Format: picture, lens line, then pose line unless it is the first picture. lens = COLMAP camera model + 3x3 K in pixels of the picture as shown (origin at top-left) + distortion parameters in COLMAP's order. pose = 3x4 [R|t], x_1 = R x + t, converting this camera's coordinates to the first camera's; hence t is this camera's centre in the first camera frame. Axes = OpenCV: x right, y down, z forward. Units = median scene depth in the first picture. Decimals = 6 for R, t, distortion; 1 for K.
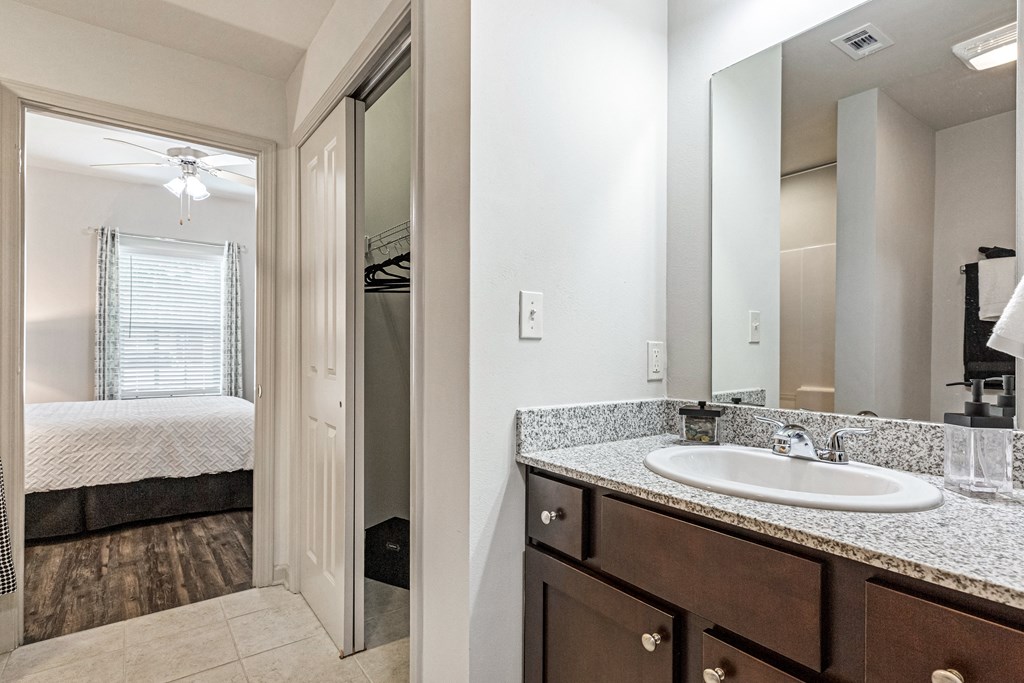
lens RADIAL K [[507.5, 0, 512.0], [0, 507.5, 341.5], [0, 0, 1]] dist [0.000489, -0.000109]
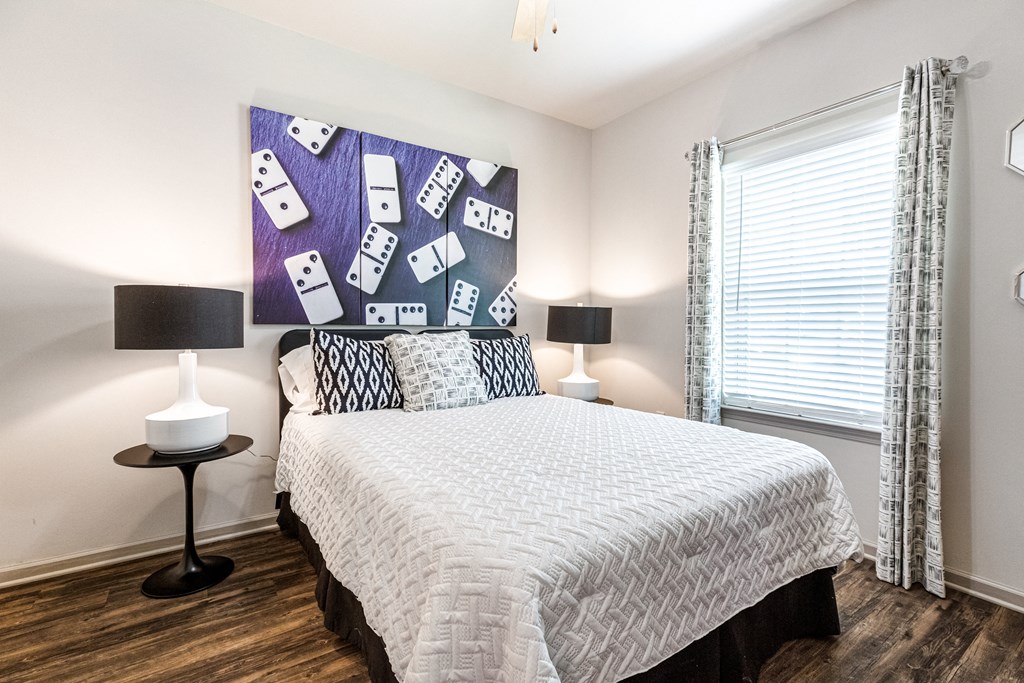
lens RADIAL K [[467.6, 0, 512.0], [0, 467.6, 341.5], [0, 0, 1]] dist [0.001248, -0.000402]
pose [[-0.048121, 0.027677, -0.998458, -0.173189], [0.013925, 0.999537, 0.027036, 0.012185], [0.998744, -0.012603, -0.048484, 0.775082]]
